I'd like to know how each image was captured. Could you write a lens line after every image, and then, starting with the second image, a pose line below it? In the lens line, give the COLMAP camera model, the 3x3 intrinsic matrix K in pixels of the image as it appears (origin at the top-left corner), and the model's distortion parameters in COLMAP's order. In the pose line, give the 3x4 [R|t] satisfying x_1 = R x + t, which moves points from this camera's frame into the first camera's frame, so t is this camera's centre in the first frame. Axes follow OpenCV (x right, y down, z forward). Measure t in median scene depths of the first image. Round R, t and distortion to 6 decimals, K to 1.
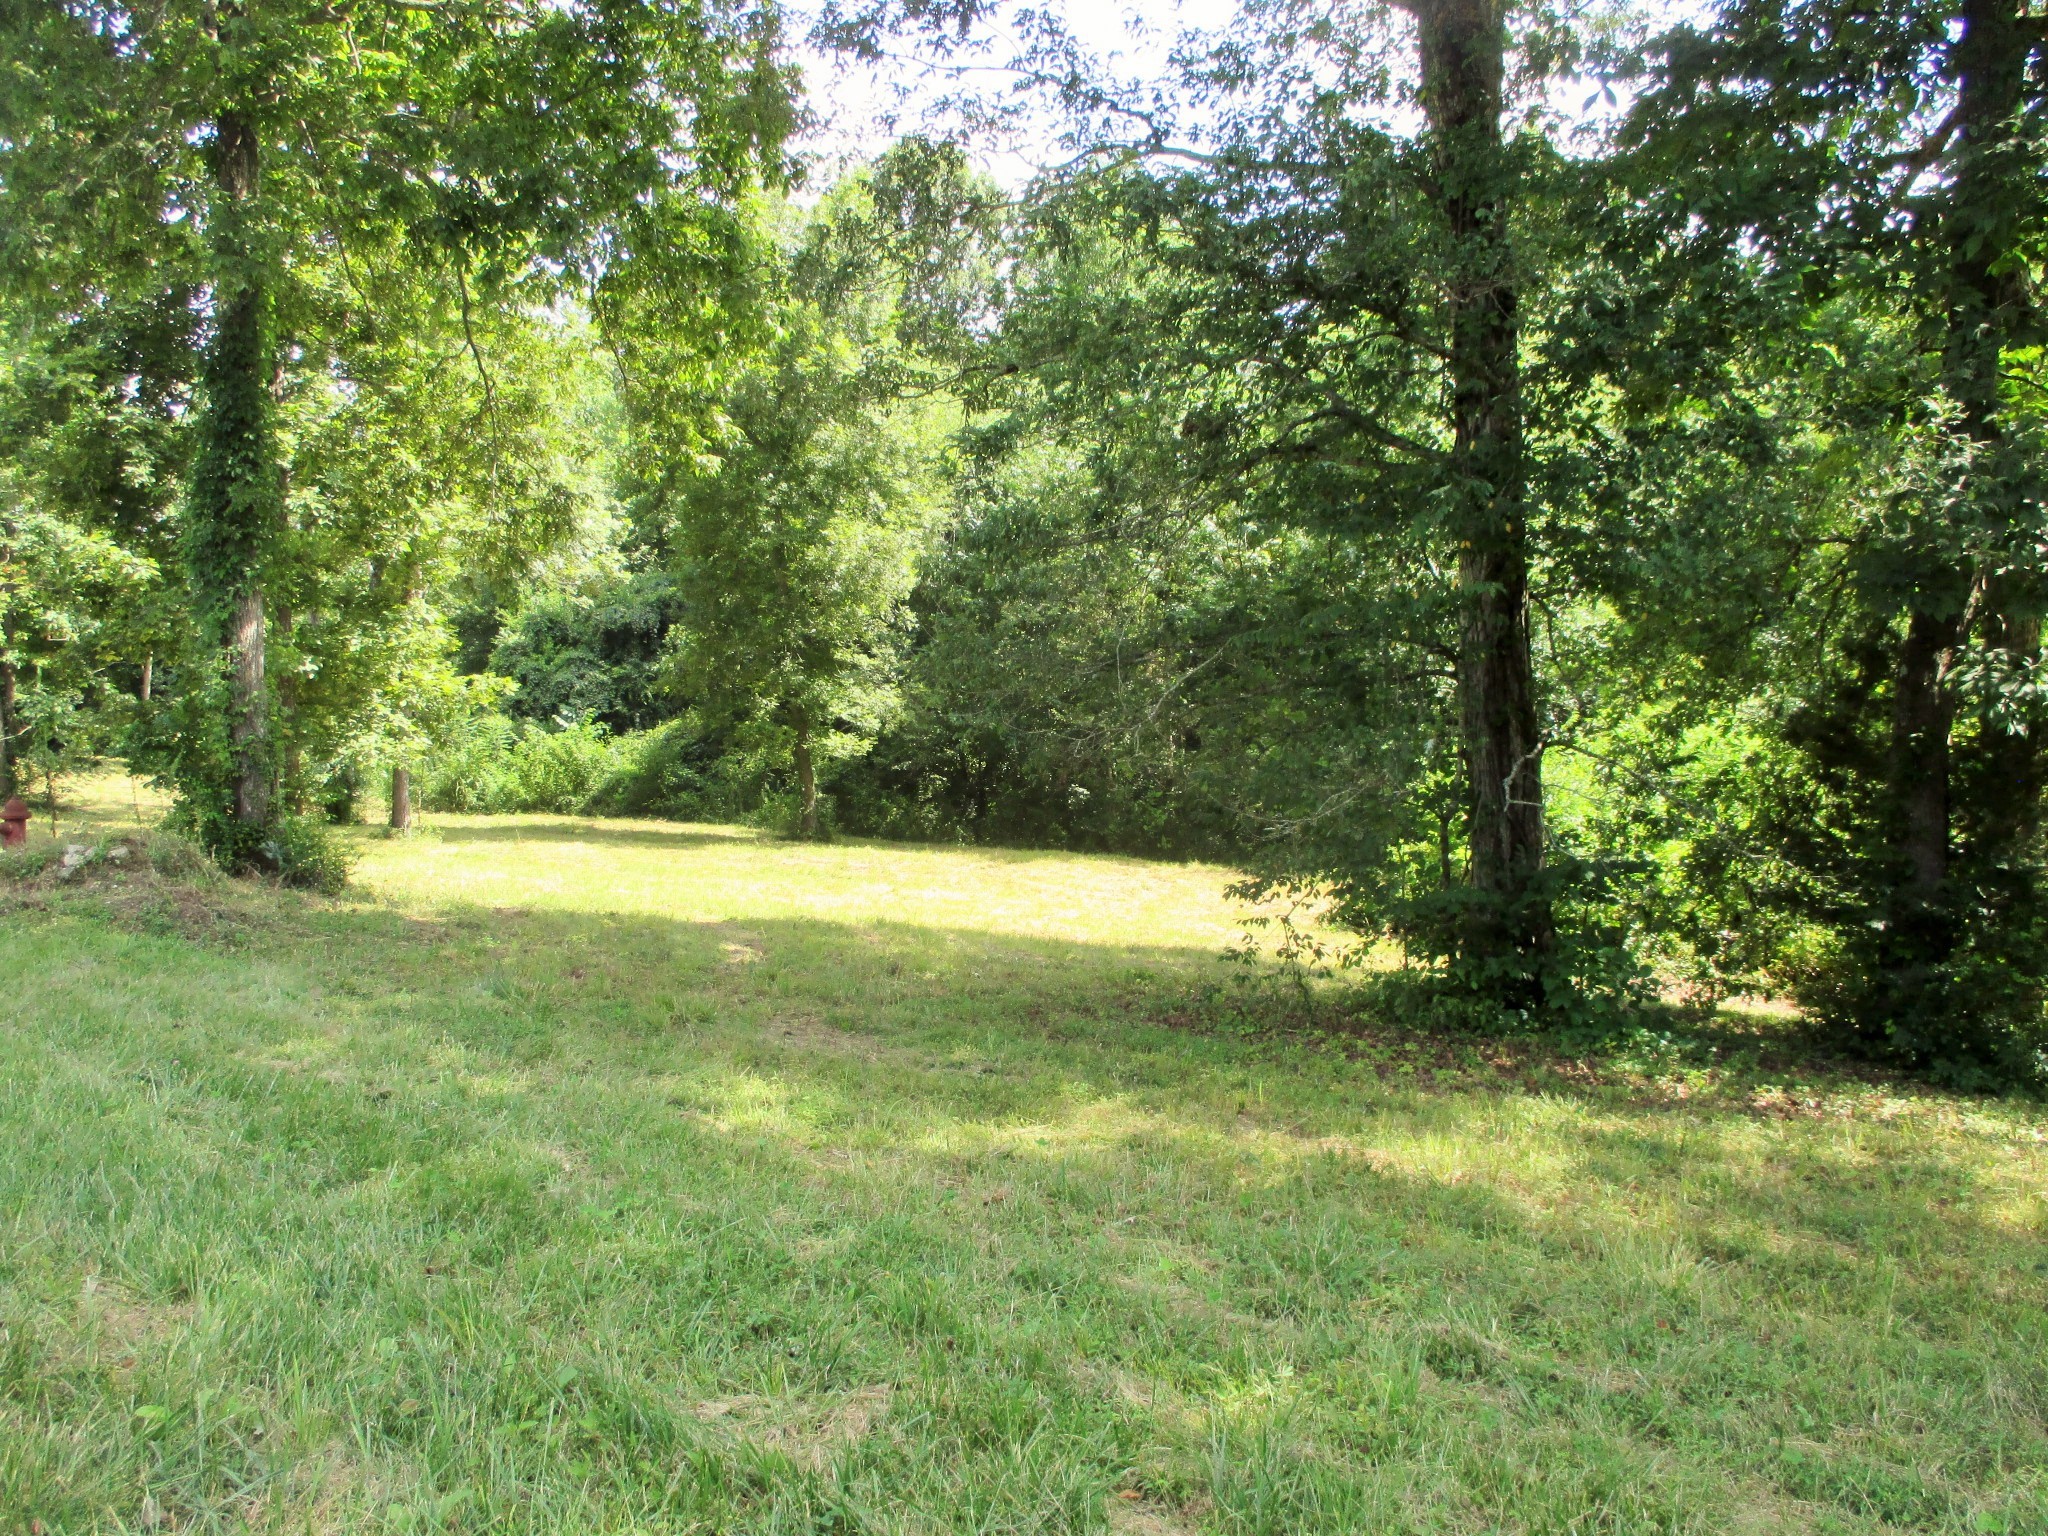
lens RADIAL K [[1769.1, 0, 1013.8], [0, 1769.1, 768.0], [0, 0, 1]] dist [0.002670, 0.003727]
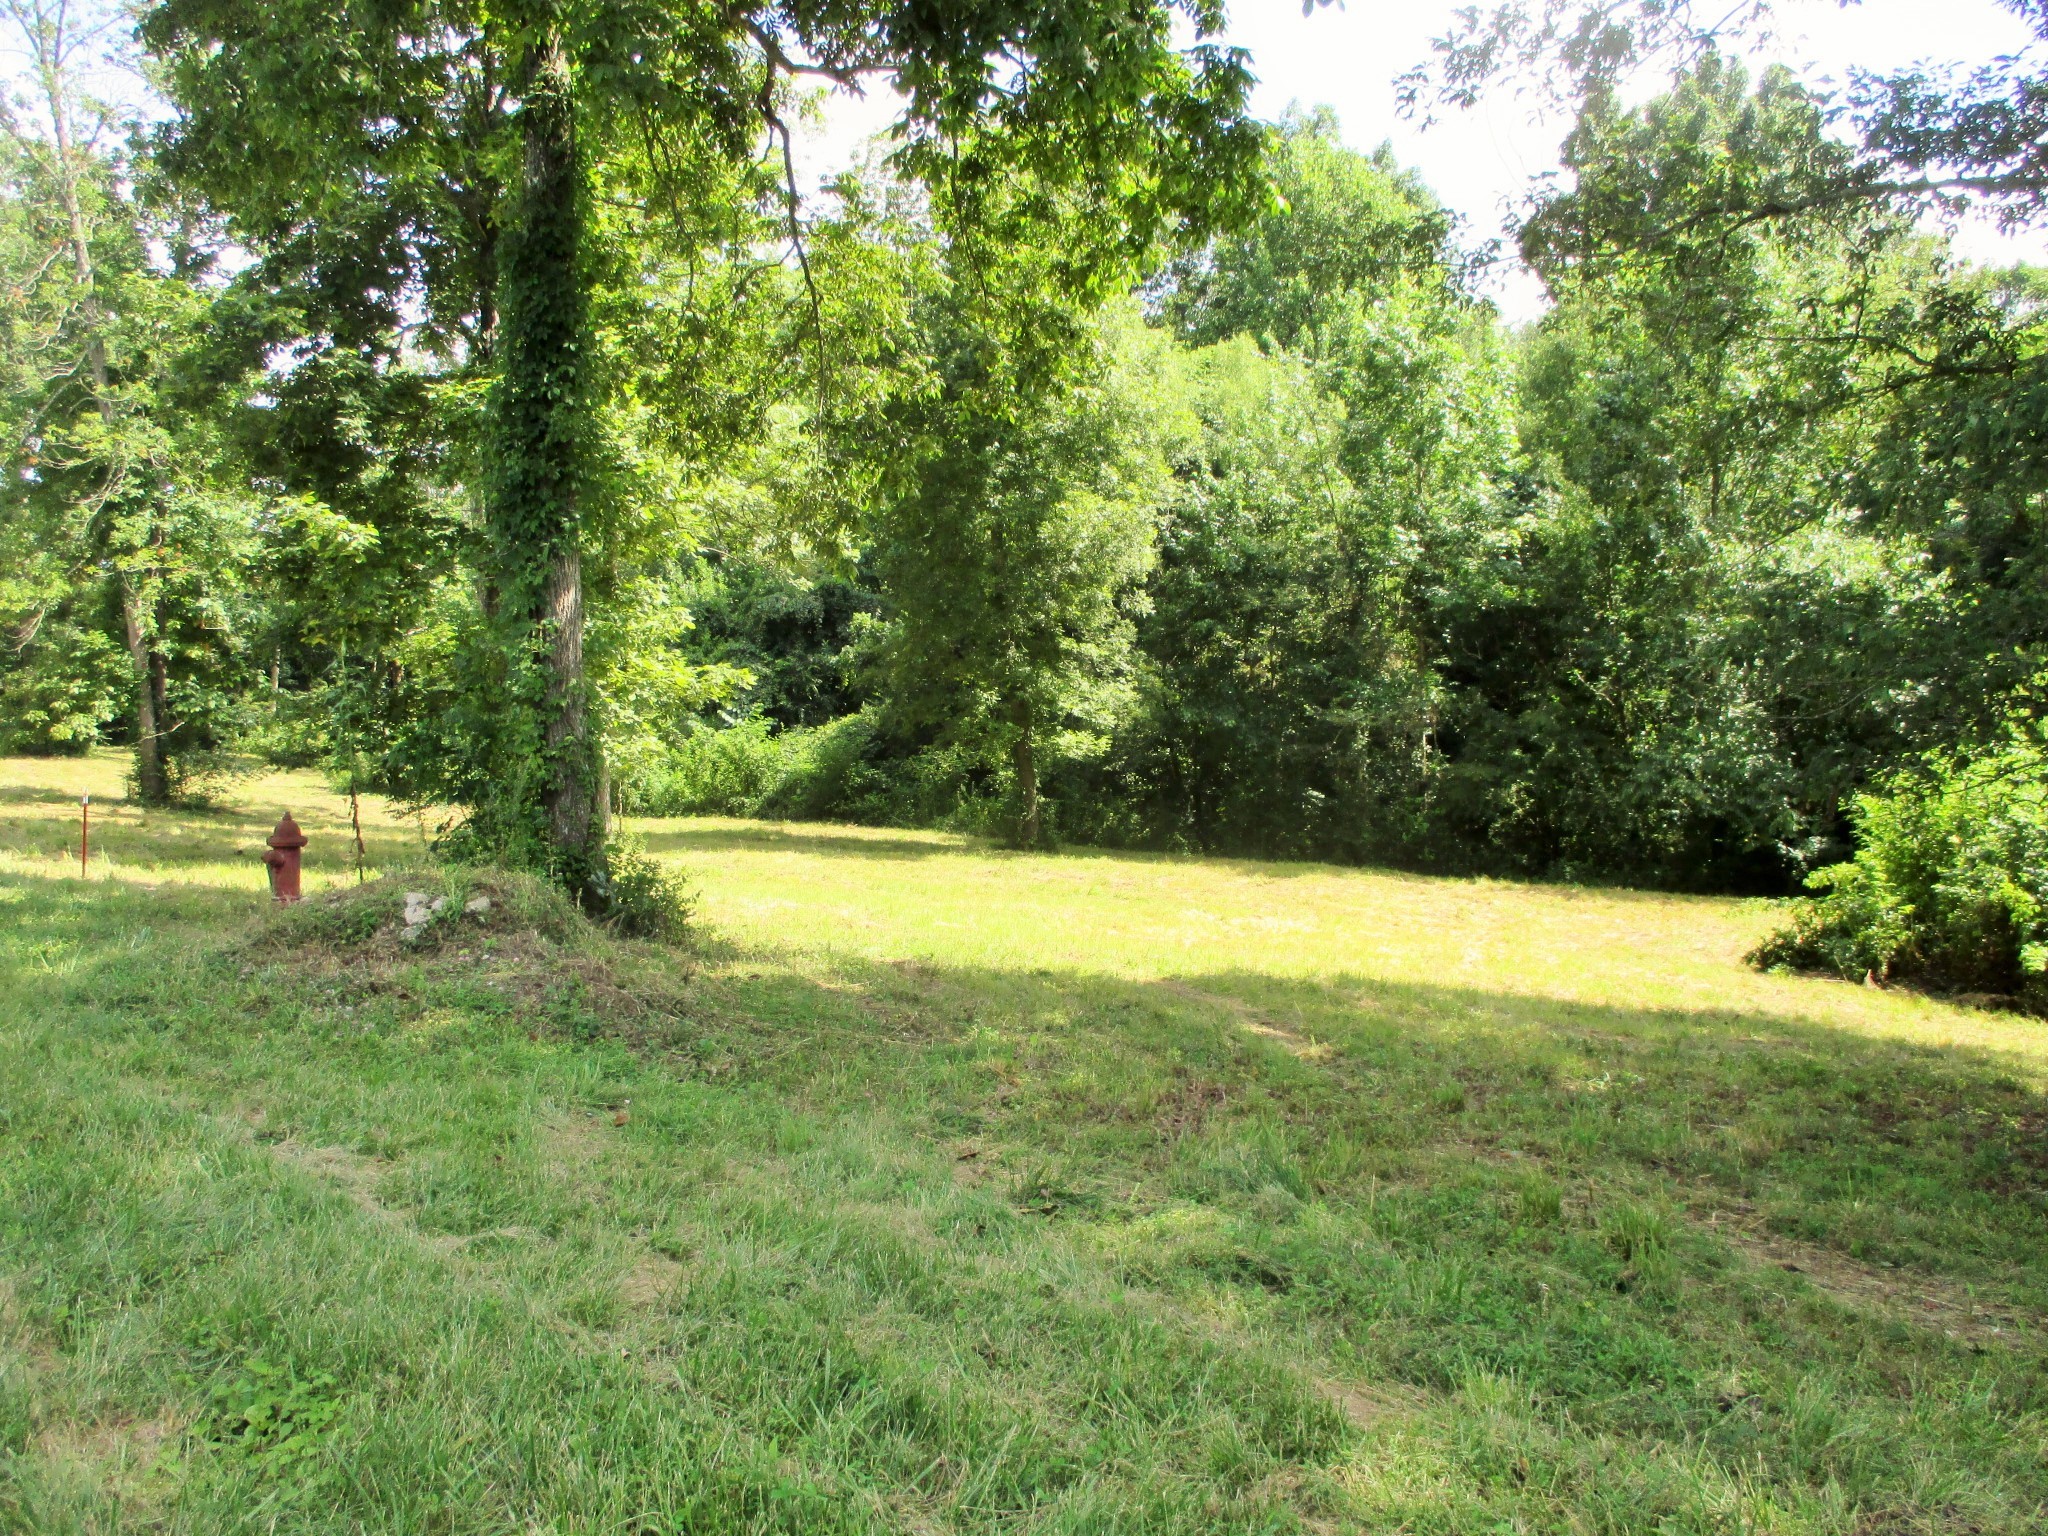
lens RADIAL K [[1767.0, 0, 1024.0], [0, 1767.0, 768.0], [0, 0, 1]] dist [0.002523, 0.006579]
pose [[0.999175, 0.002469, -0.040531, -0.084113], [-0.002380, 0.999995, 0.002239, -0.002716], [0.040536, -0.002141, 0.999176, 0.099631]]
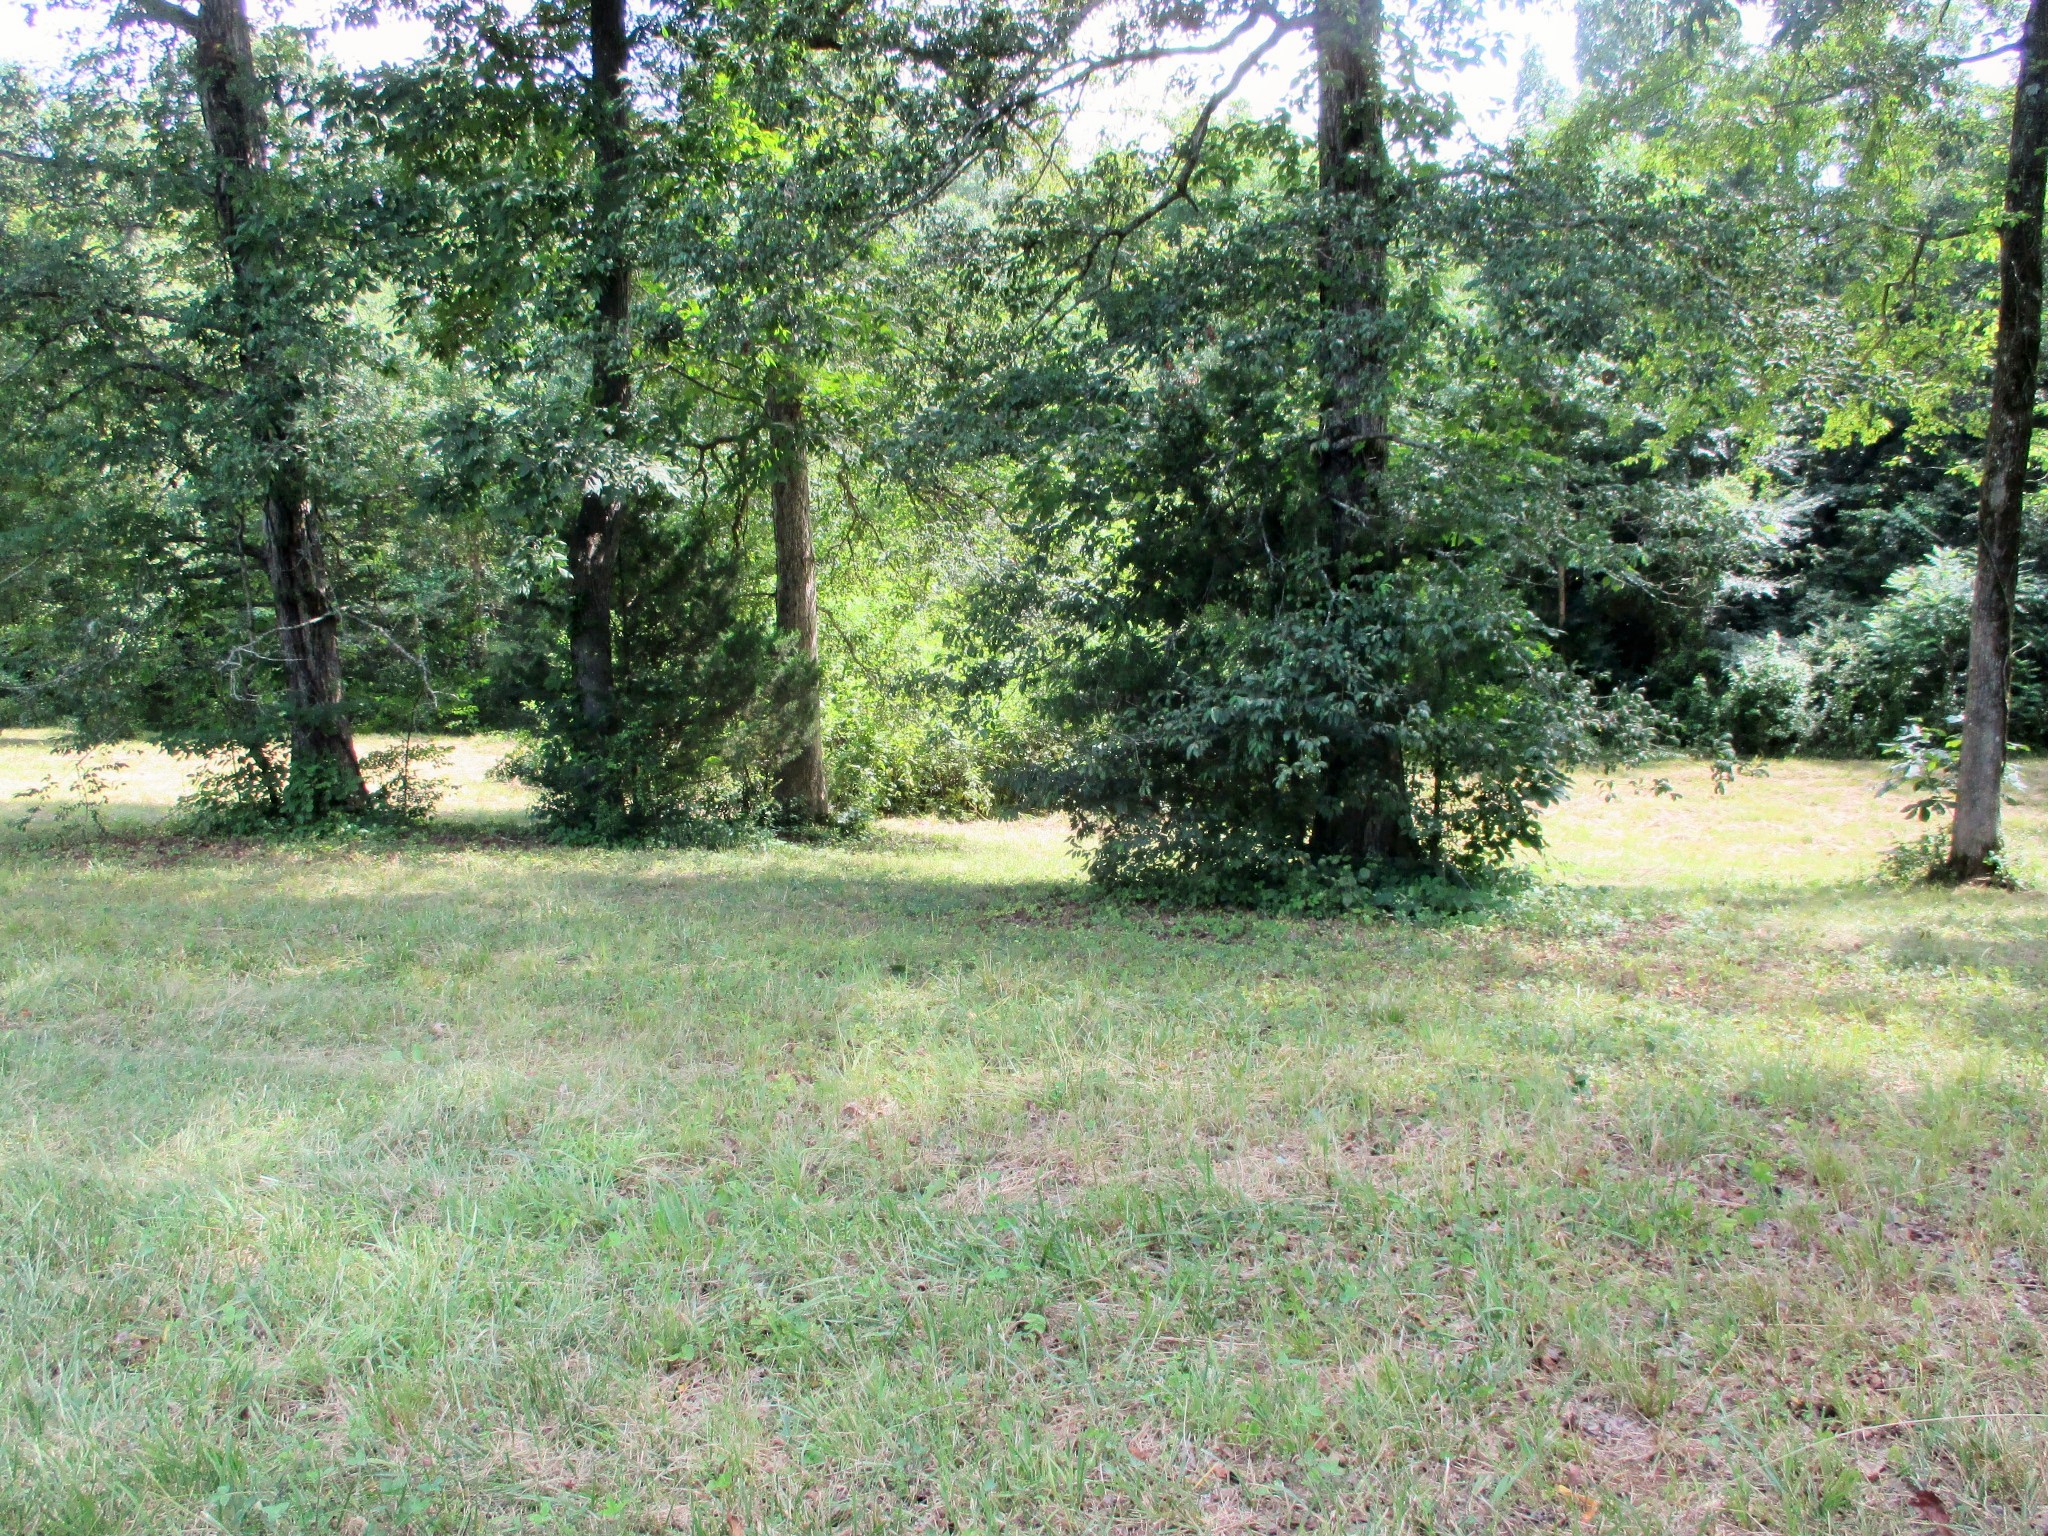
lens RADIAL K [[1768.8, 0, 1024.0], [0, 1768.8, 768.0], [0, 0, 1]] dist [-0.006434, 0.000407]
pose [[0.964669, -0.068102, 0.254510, 0.135123], [0.050030, 0.995789, 0.076826, 0.005812], [-0.258670, -0.061378, 0.964014, -0.123298]]
